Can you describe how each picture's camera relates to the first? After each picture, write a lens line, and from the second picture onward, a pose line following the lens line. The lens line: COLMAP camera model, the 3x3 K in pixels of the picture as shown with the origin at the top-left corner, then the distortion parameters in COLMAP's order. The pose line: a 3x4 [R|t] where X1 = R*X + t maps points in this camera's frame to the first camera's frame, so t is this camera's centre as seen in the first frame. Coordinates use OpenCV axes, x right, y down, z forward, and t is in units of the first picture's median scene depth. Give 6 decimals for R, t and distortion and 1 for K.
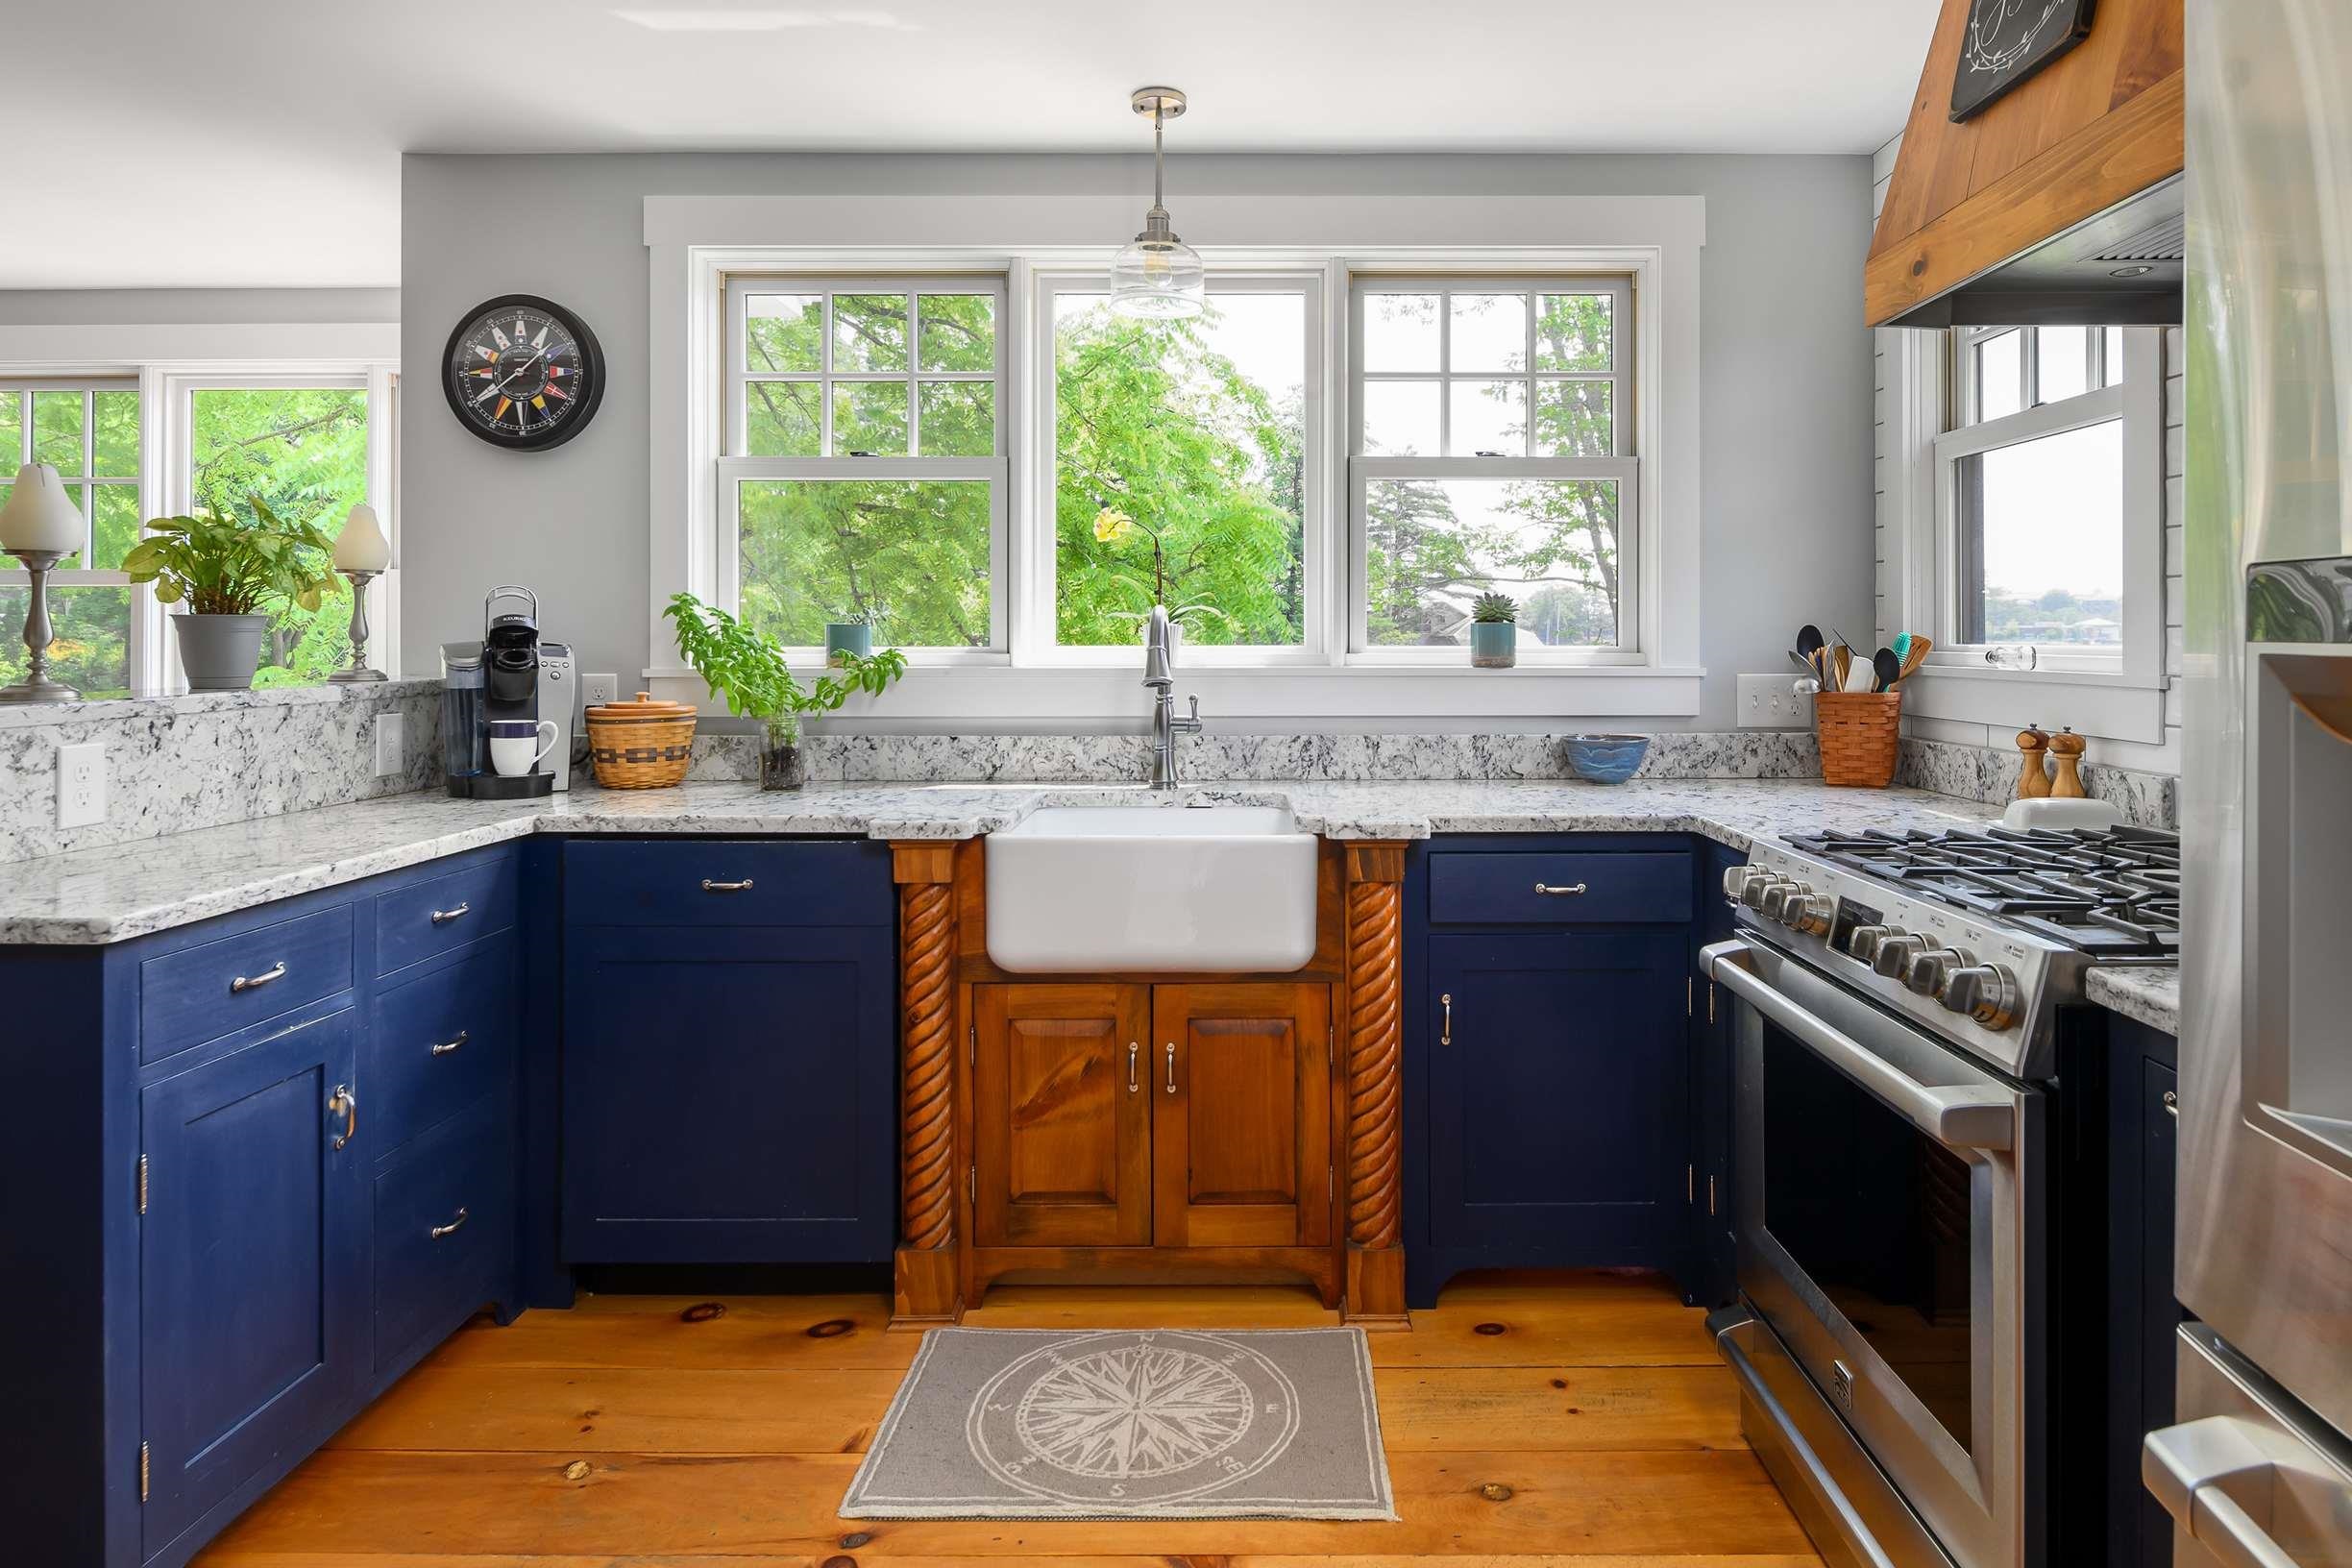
lens RADIAL K [[1340.8, 0, 1243.2], [0, 1340.8, 632.2], [0, 0, 1]] dist [-0.003941, -0.000660]
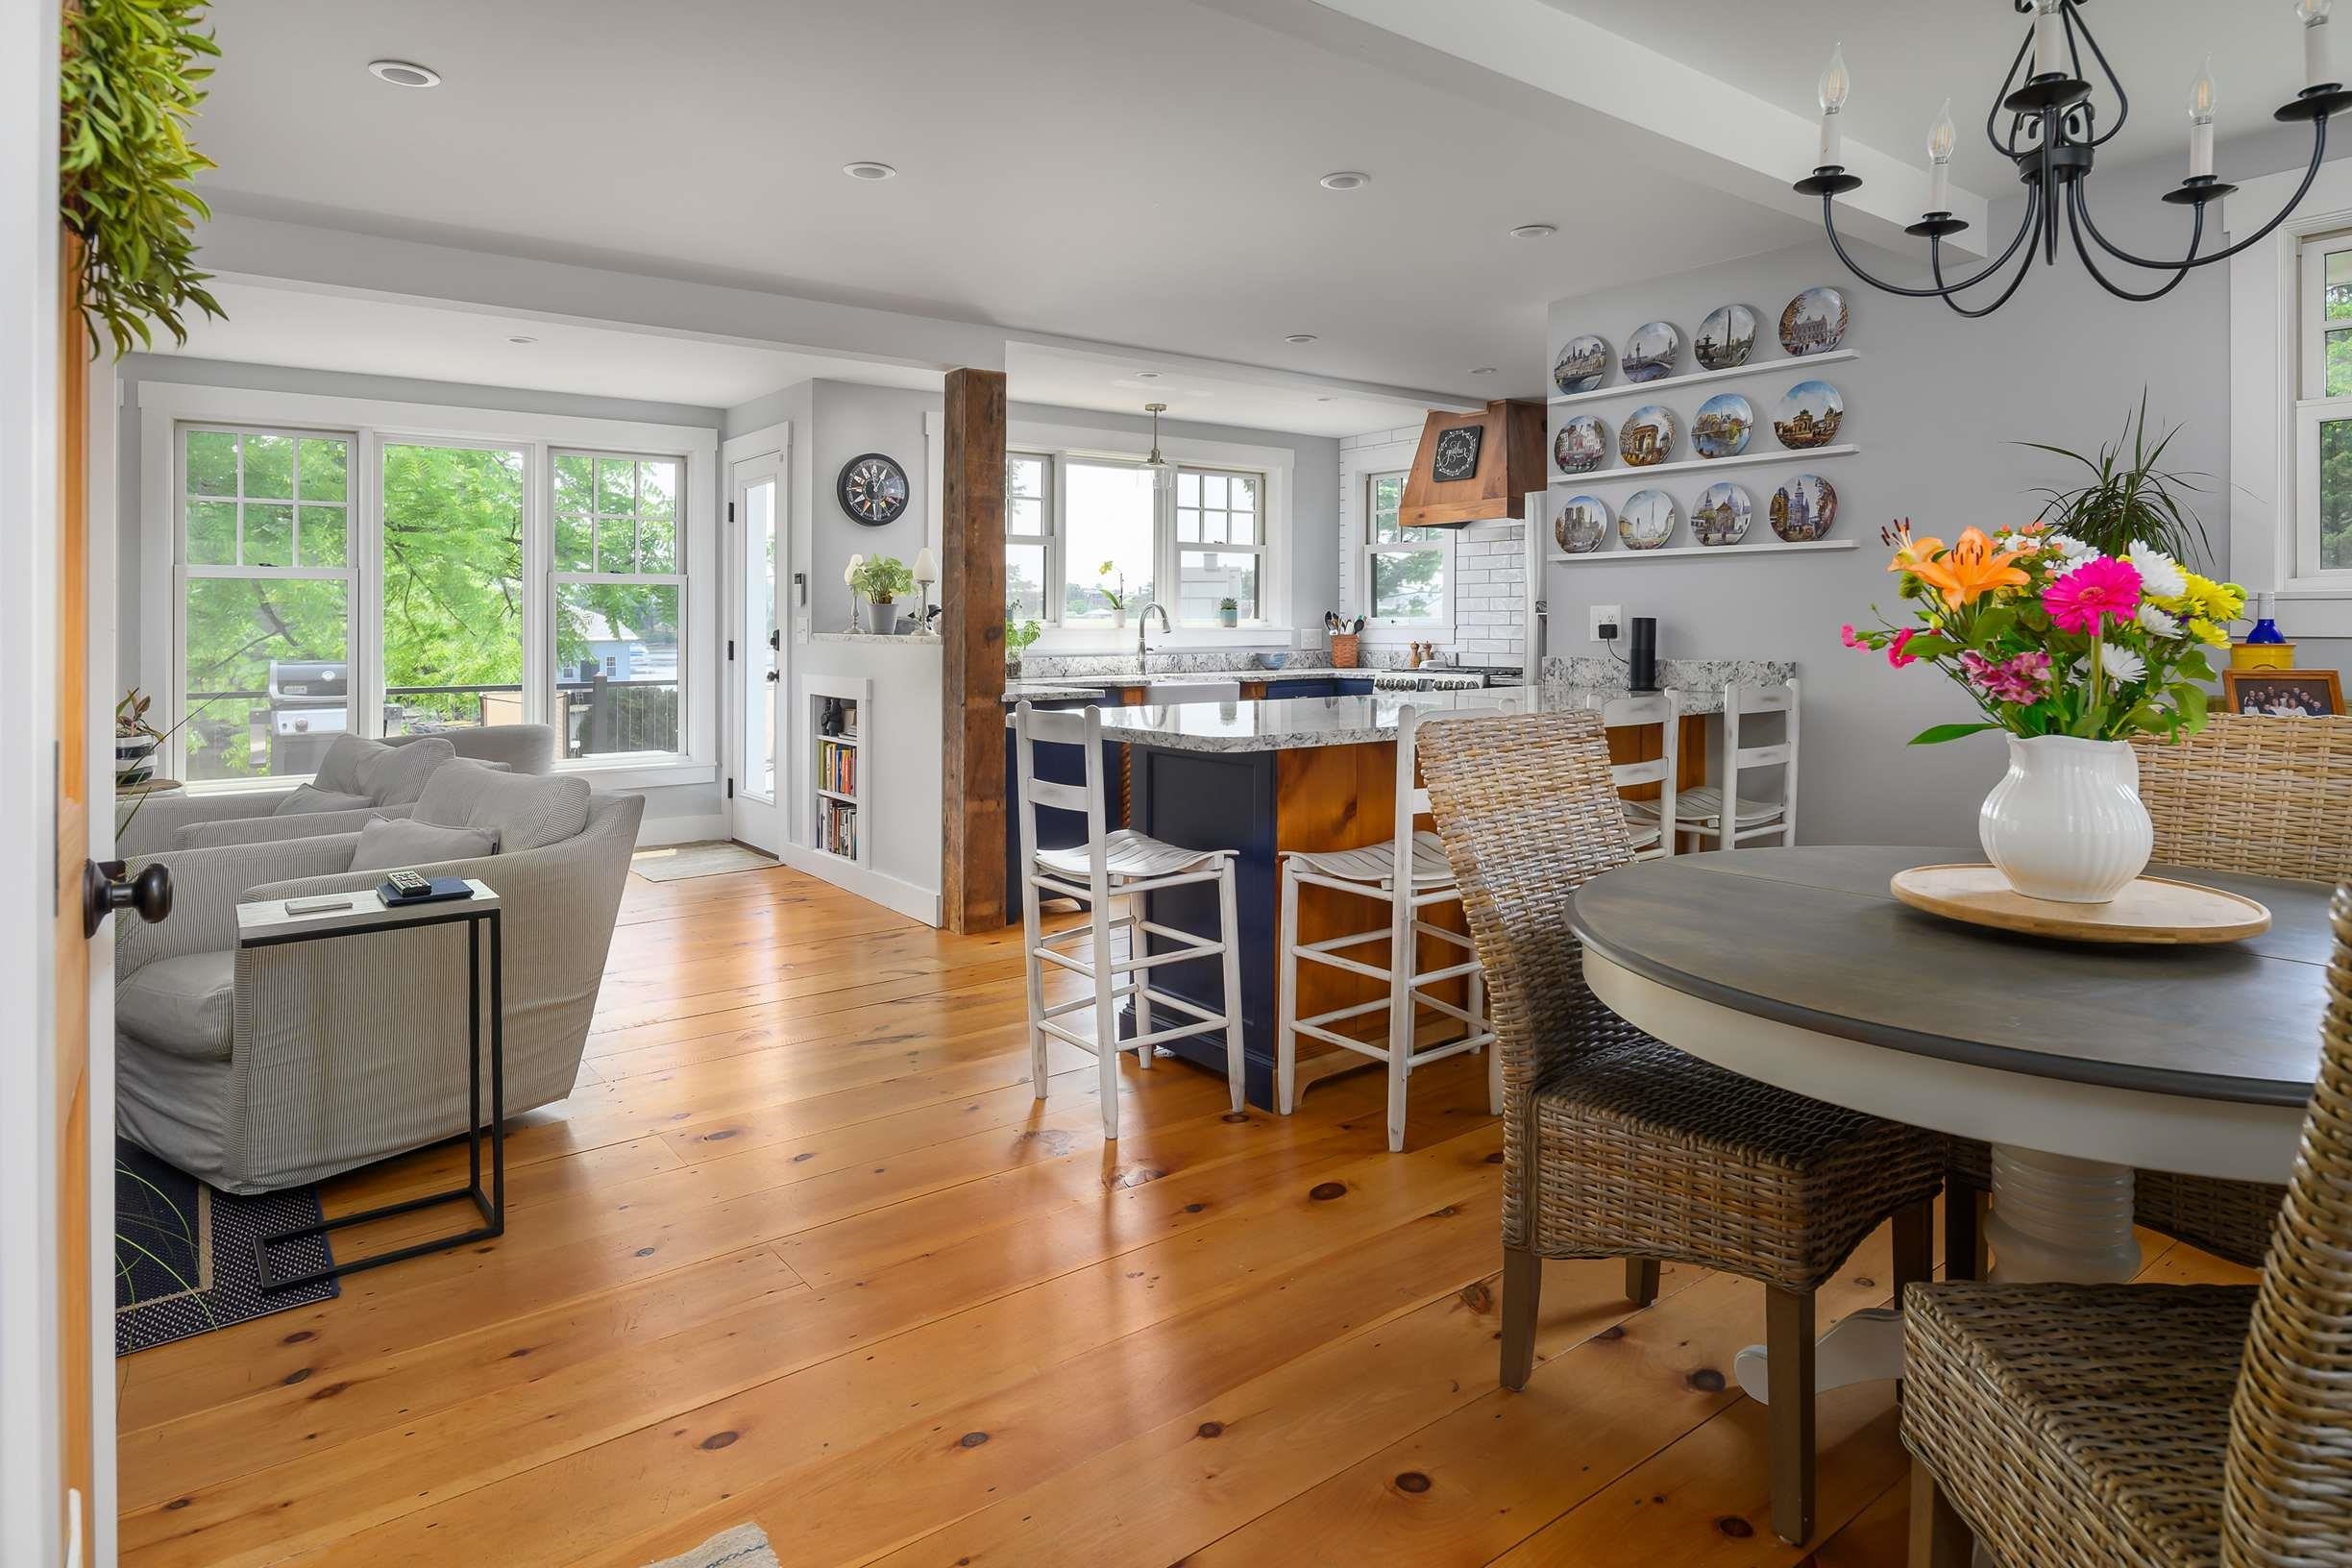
lens RADIAL K [[1340.8, 0, 1243.2], [0, 1340.8, 632.2], [0, 0, 1]] dist [-0.003941, -0.000660]
pose [[0.779238, -0.005618, 0.626702, -1.496537], [-0.000479, 0.999954, 0.009560, 0.011701], [-0.626727, -0.007750, 0.779200, -1.081789]]
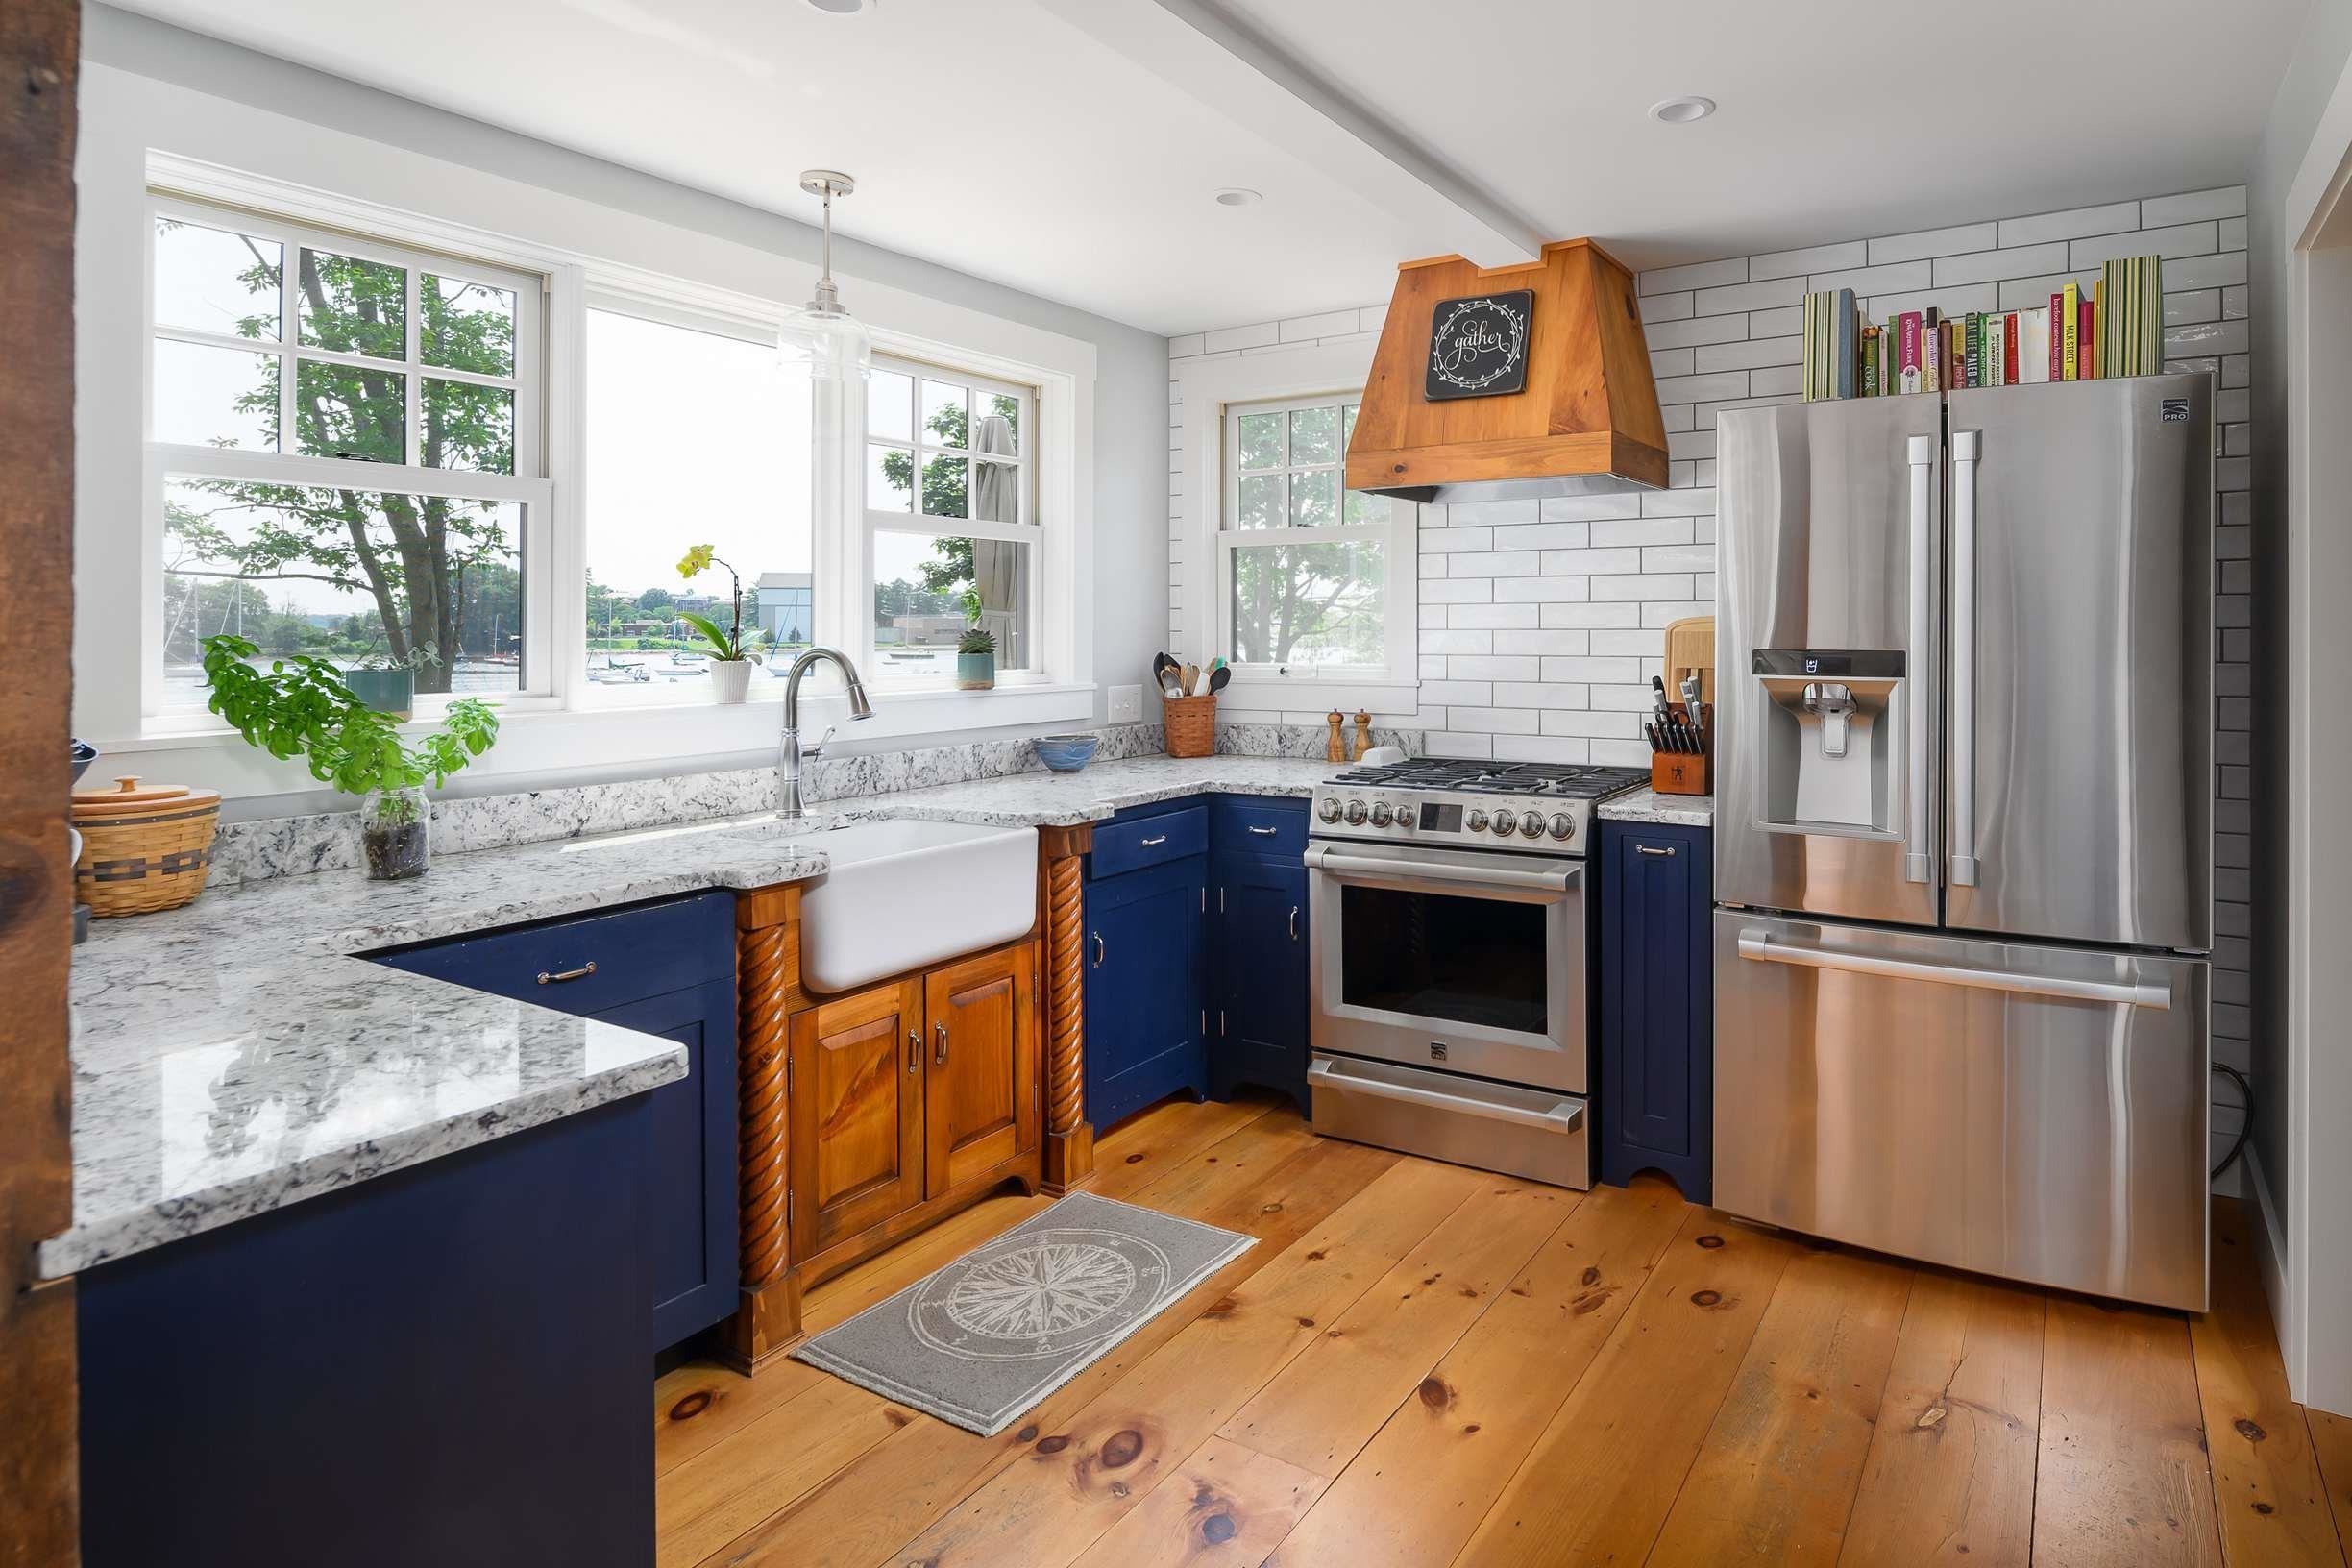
lens RADIAL K [[1290.1, 0, 1368.9], [0, 1290.1, 634.7], [0, 0, 1]] dist [-0.005404, -0.001837]
pose [[0.485652, -0.006040, 0.874131, -0.737029], [0.001788, 0.999981, 0.005916, -0.033402], [-0.874150, -0.001310, 0.485653, 0.104538]]
